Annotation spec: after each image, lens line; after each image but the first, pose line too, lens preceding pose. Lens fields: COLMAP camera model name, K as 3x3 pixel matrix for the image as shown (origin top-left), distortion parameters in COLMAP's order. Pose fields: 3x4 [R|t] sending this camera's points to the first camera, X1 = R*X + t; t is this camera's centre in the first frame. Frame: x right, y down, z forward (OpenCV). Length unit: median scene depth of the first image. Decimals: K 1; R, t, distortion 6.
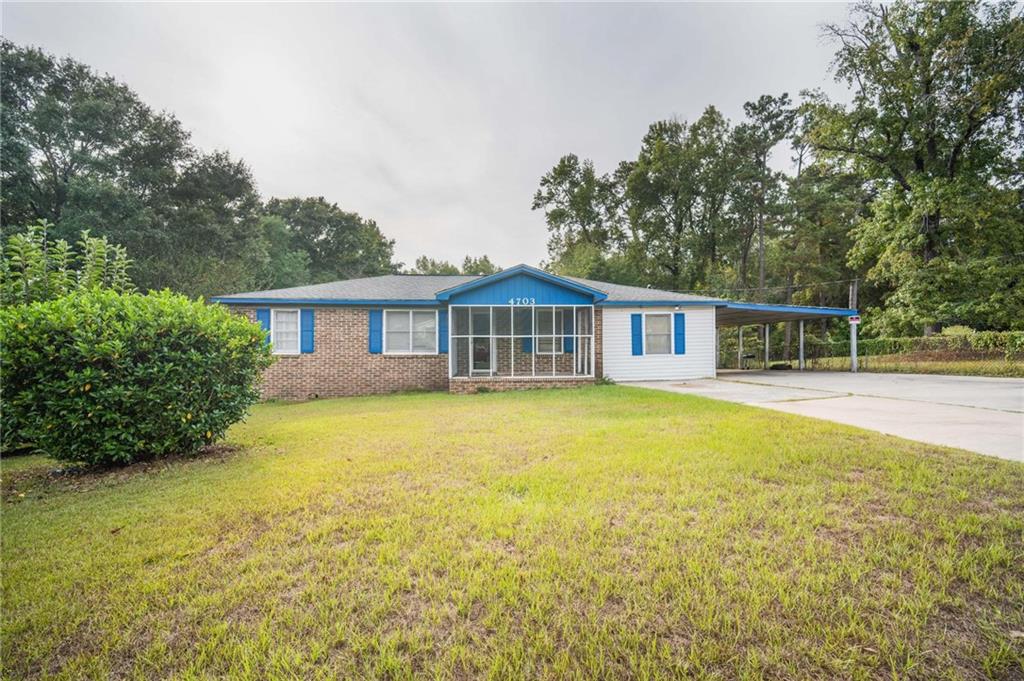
lens RADIAL K [[431.9, 0, 512.0], [0, 431.9, 340.5], [0, 0, 1]] dist [-0.010527, -0.000994]
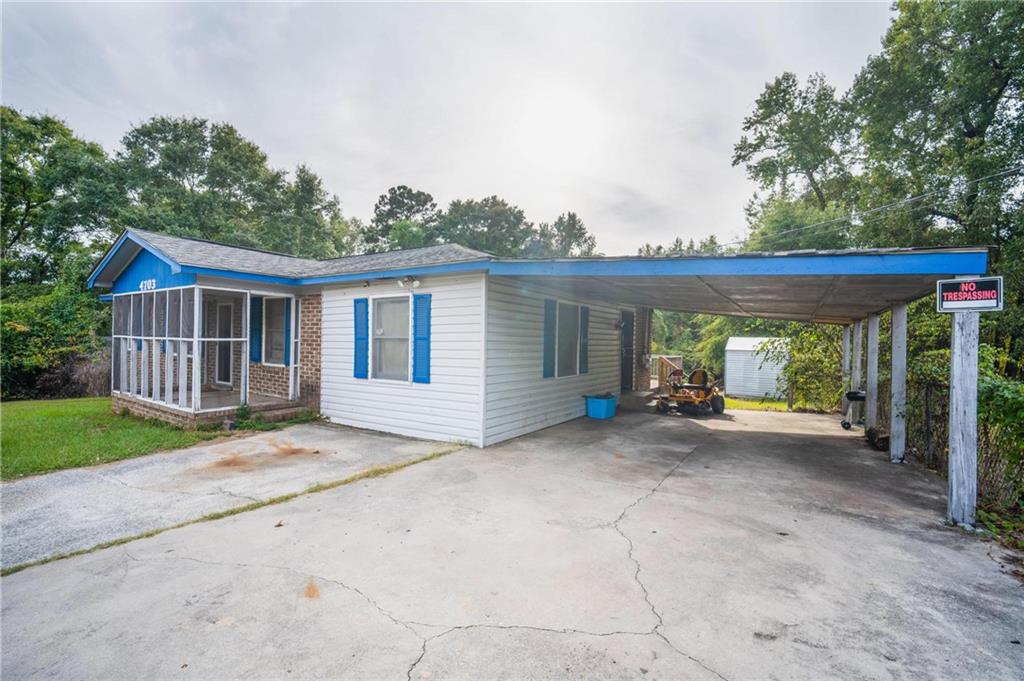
lens RADIAL K [[431.9, 0, 512.0], [0, 431.9, 340.5], [0, 0, 1]] dist [-0.010527, -0.000994]
pose [[0.810095, 0.024710, -0.585778, 0.740165], [-0.017867, 0.999688, 0.017462, -0.023654], [0.586027, -0.003679, 0.810283, 0.685769]]
